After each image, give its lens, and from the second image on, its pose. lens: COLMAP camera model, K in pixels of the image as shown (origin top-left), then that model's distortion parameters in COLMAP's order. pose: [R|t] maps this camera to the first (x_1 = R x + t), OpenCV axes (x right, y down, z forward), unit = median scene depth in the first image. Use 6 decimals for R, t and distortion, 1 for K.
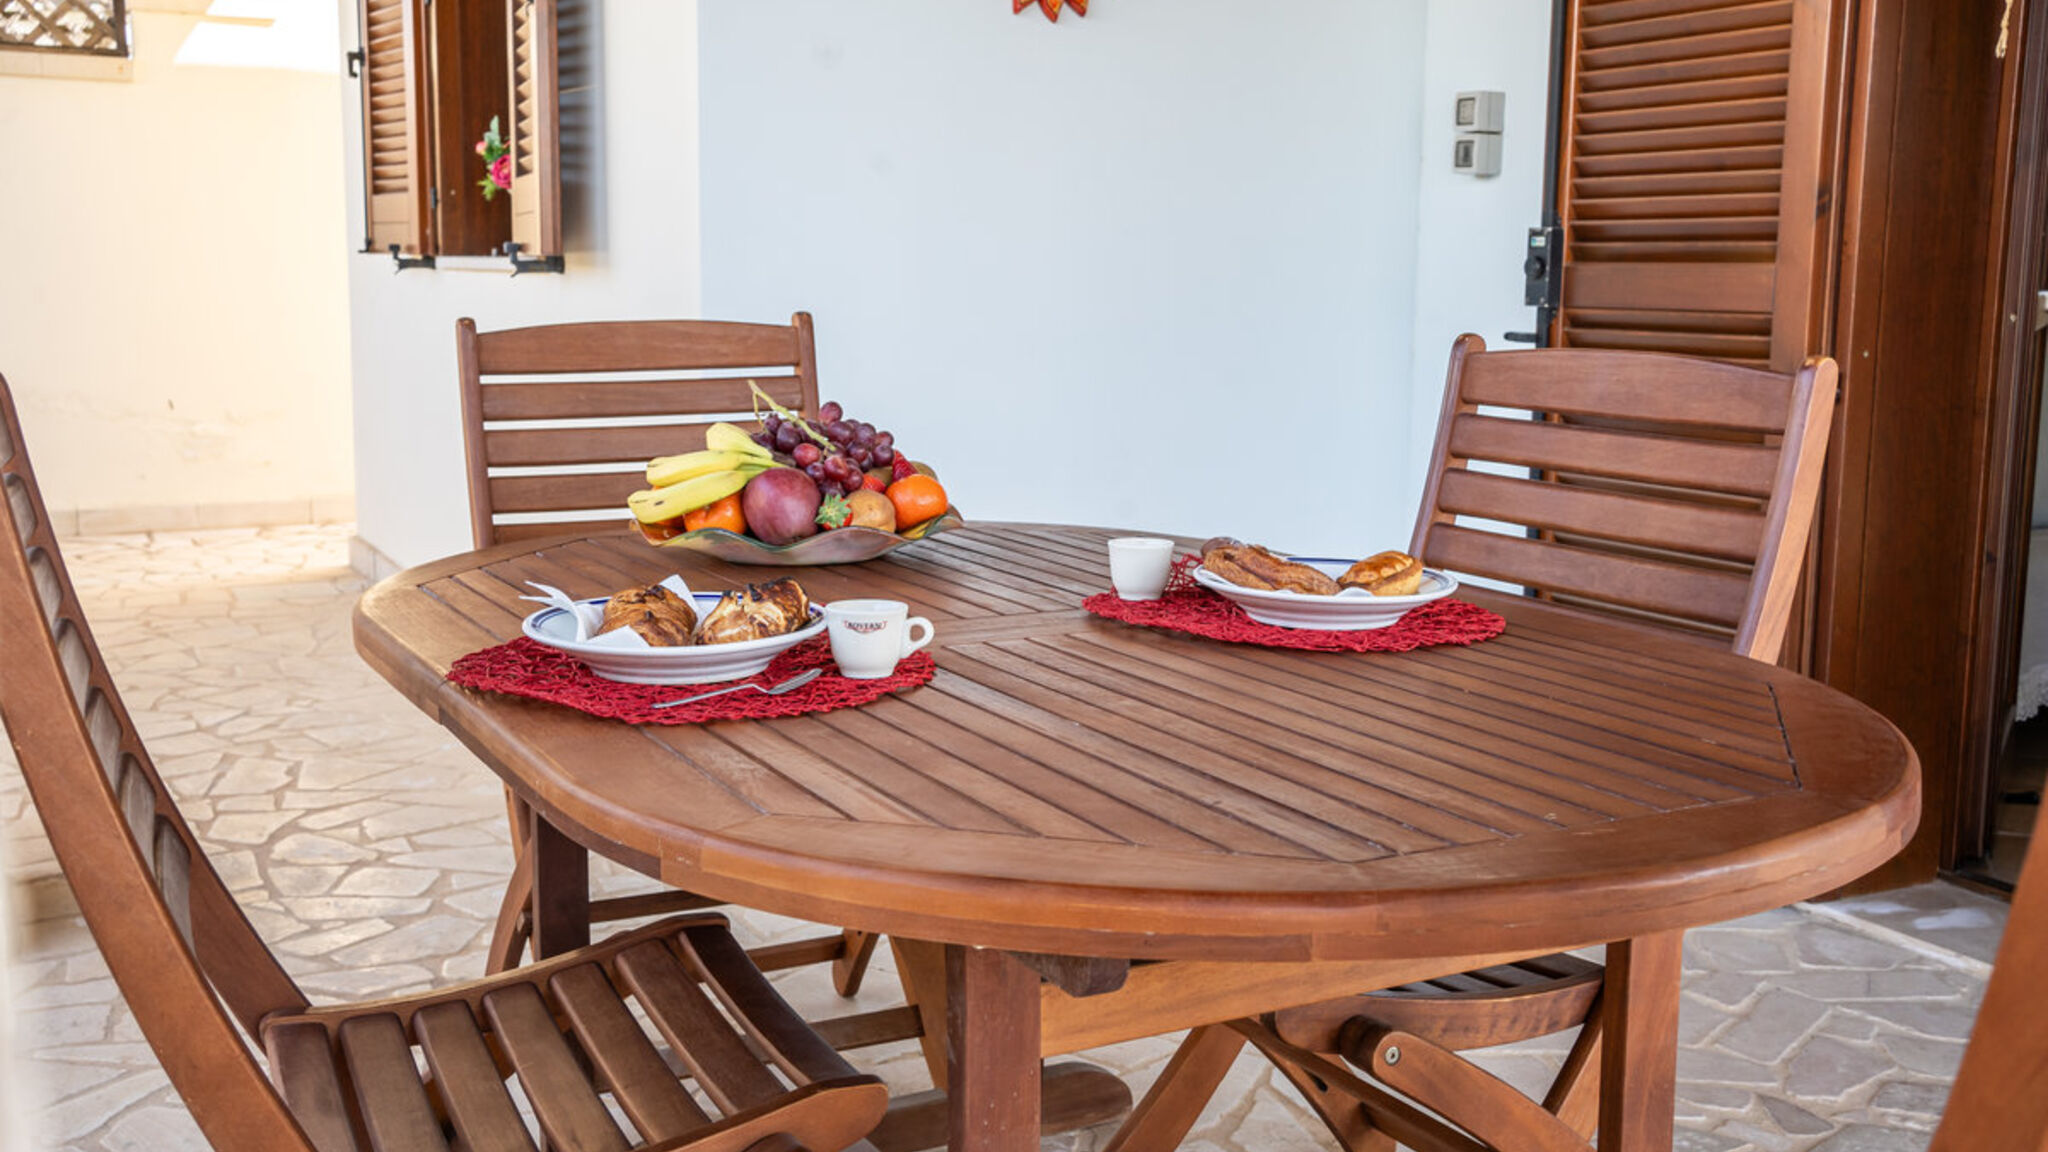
lens RADIAL K [[2087.5, 0, 1024.0], [0, 2087.5, 576.0], [0, 0, 1]] dist [-0.018935, -0.004357]
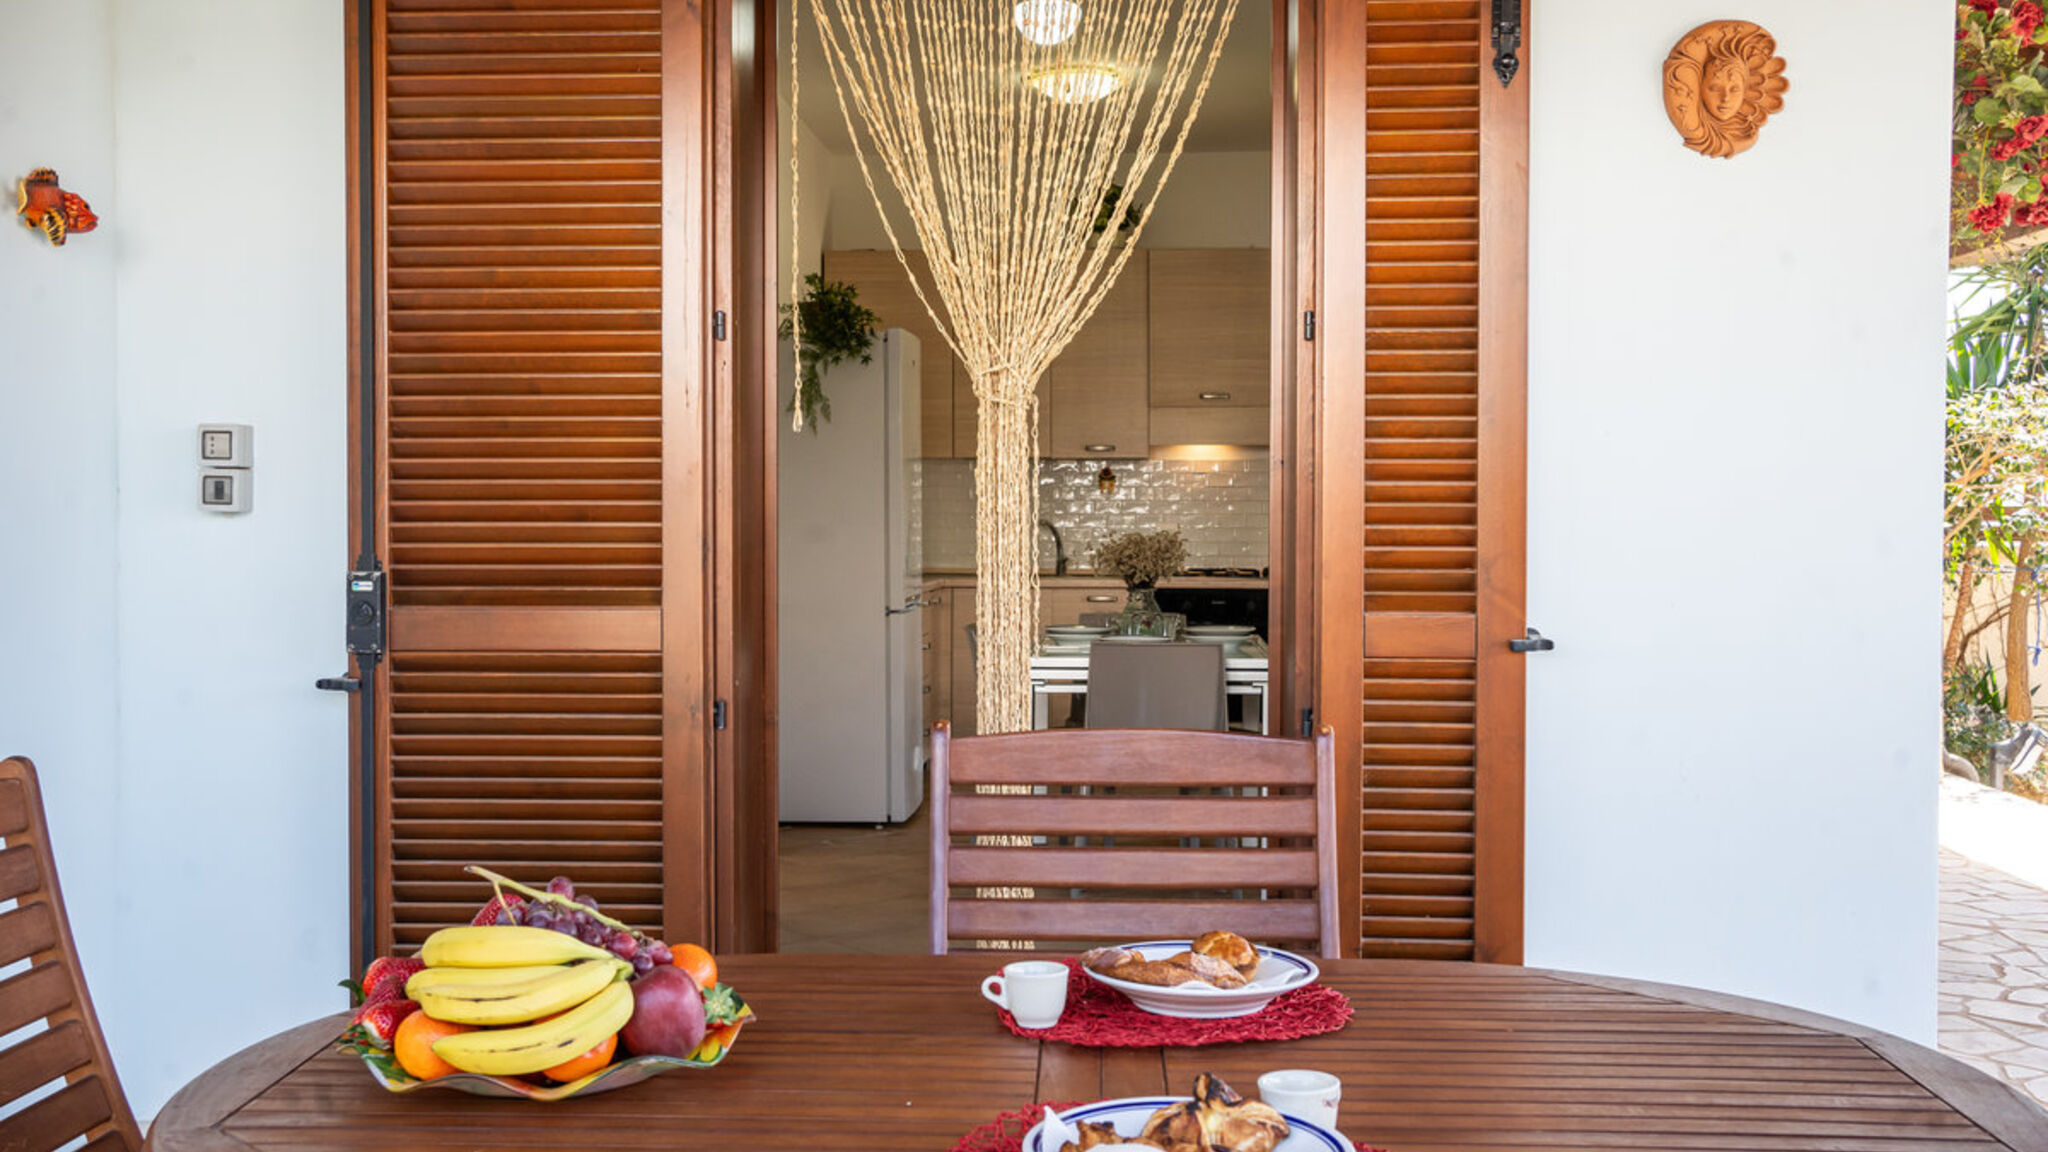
lens RADIAL K [[2087.5, 0, 1024.0], [0, 2087.5, 576.0], [0, 0, 1]] dist [-0.018935, -0.004357]
pose [[0.518791, -0.036500, 0.854122, -0.483304], [0.132102, 0.990511, -0.037910, -0.100057], [-0.844633, 0.132498, 0.518690, 0.267436]]
